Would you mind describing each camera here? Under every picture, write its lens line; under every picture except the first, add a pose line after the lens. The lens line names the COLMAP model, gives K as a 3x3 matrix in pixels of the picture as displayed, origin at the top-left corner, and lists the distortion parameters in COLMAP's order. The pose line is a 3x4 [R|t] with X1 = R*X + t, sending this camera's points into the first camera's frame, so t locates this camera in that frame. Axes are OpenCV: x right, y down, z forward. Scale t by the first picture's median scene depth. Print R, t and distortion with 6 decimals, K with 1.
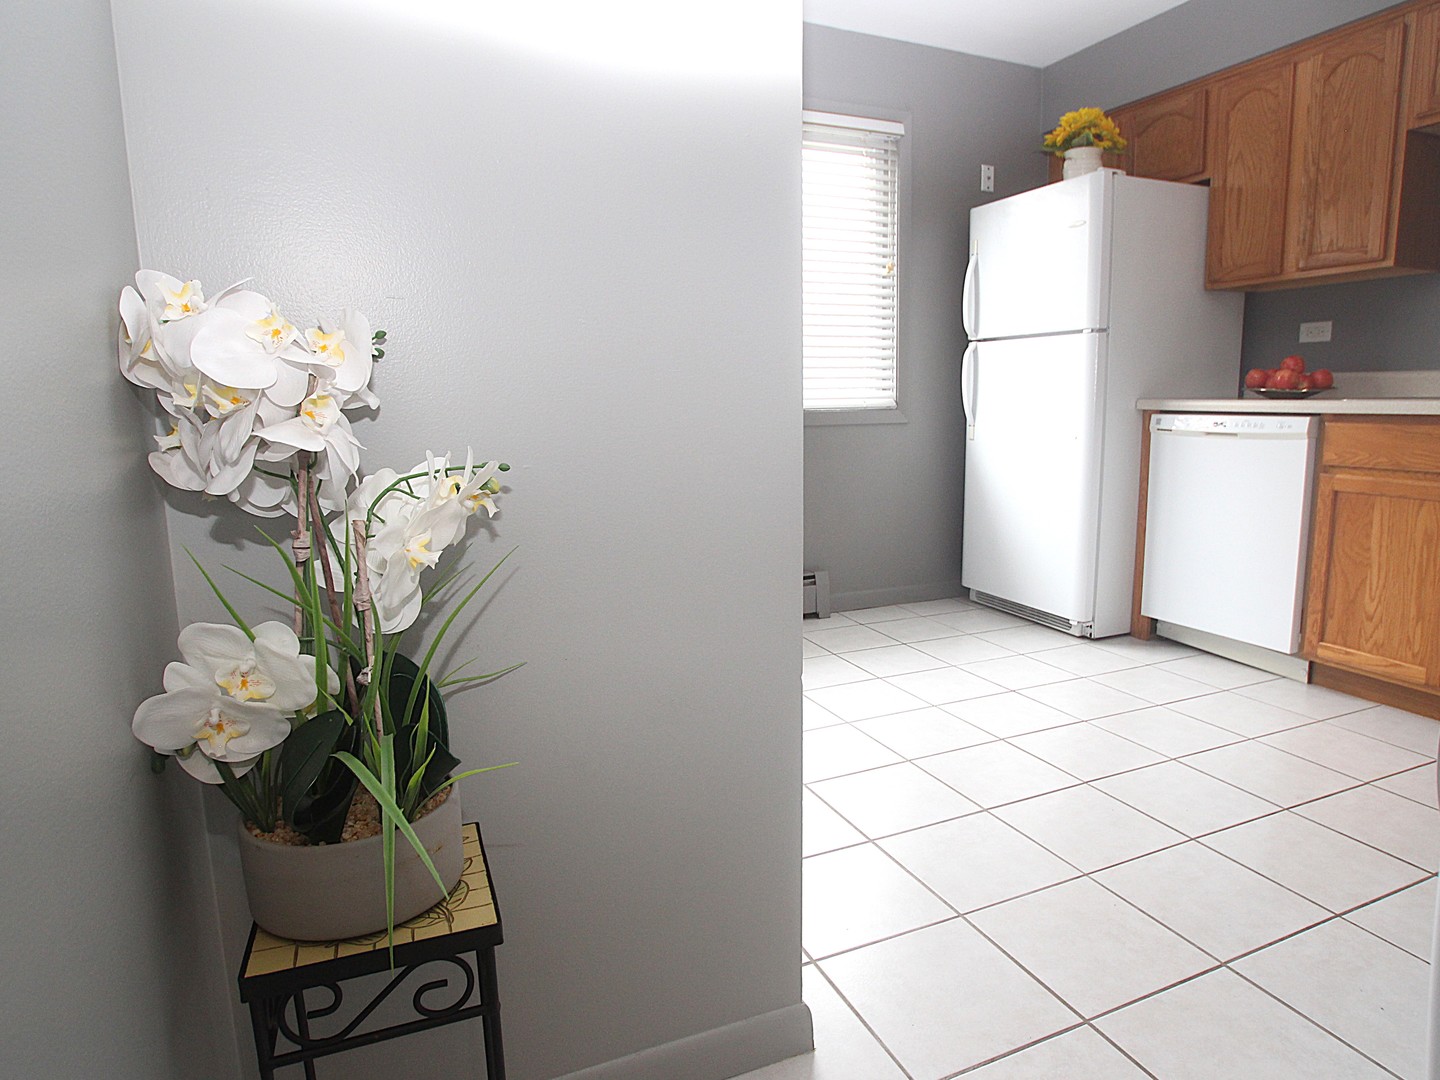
lens RADIAL K [[843.3, 0, 721.6], [0, 843.3, 533.6], [0, 0, 1]] dist [-0.028607, 0.000543]
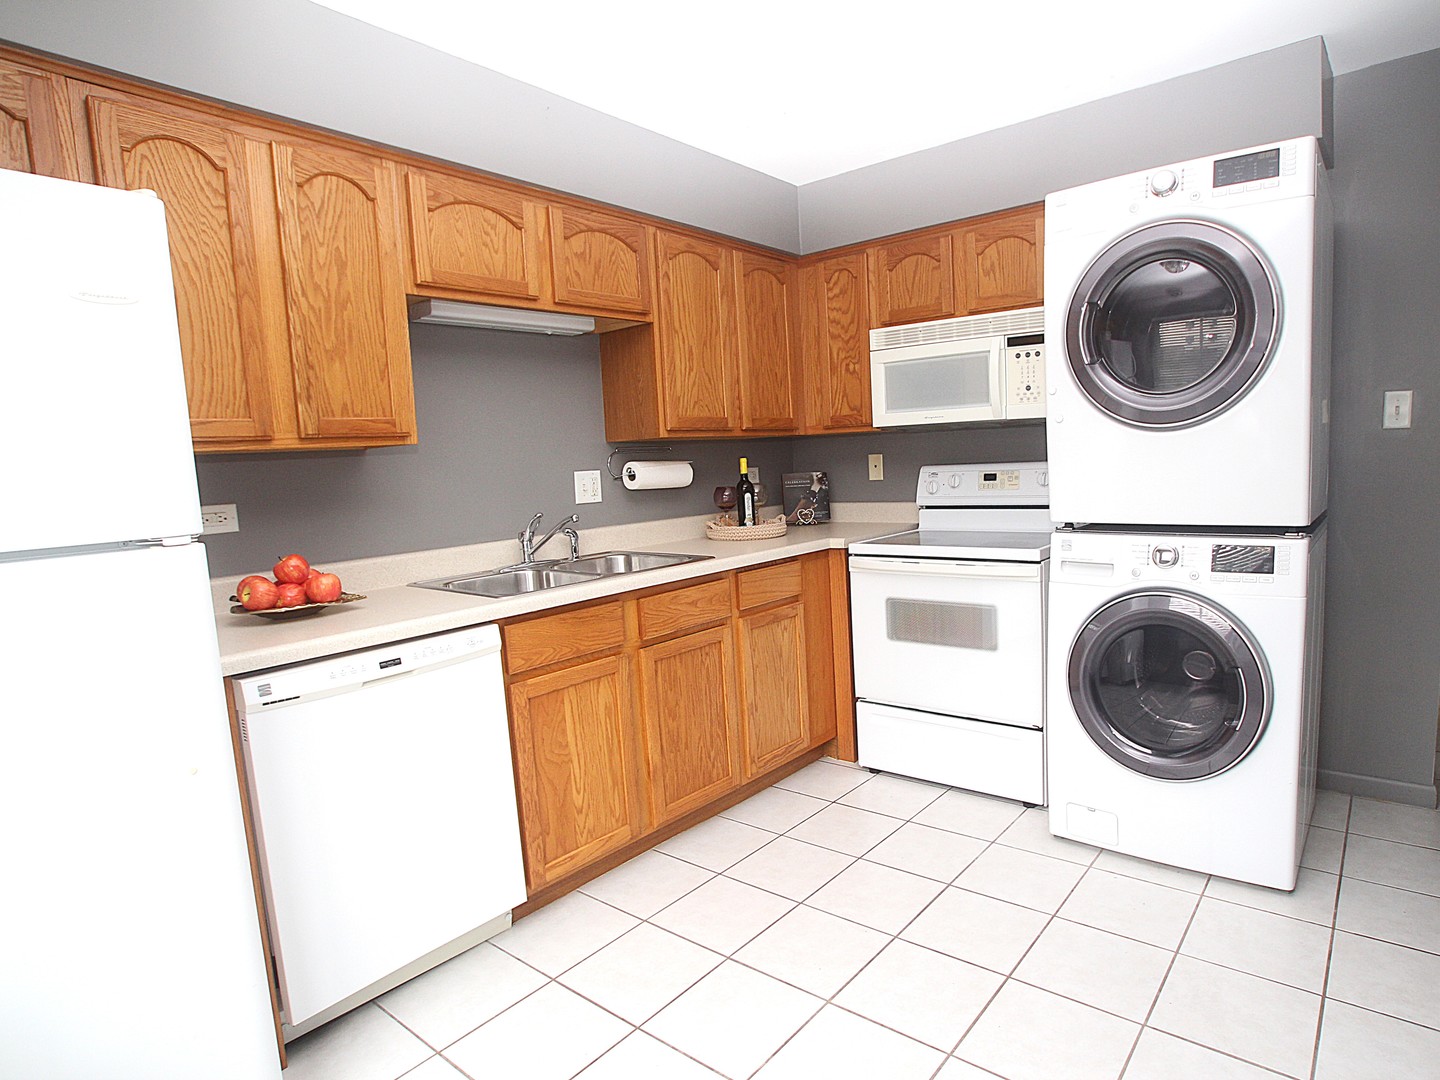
lens RADIAL K [[843.3, 0, 720.7], [0, 843.3, 547.5], [0, 0, 1]] dist [-0.028607, 0.000543]
pose [[-0.464498, -0.065519, 0.883147, -0.129495], [0.198419, 0.964205, 0.175892, -0.326515], [-0.863060, 0.256935, -0.434871, 1.190336]]
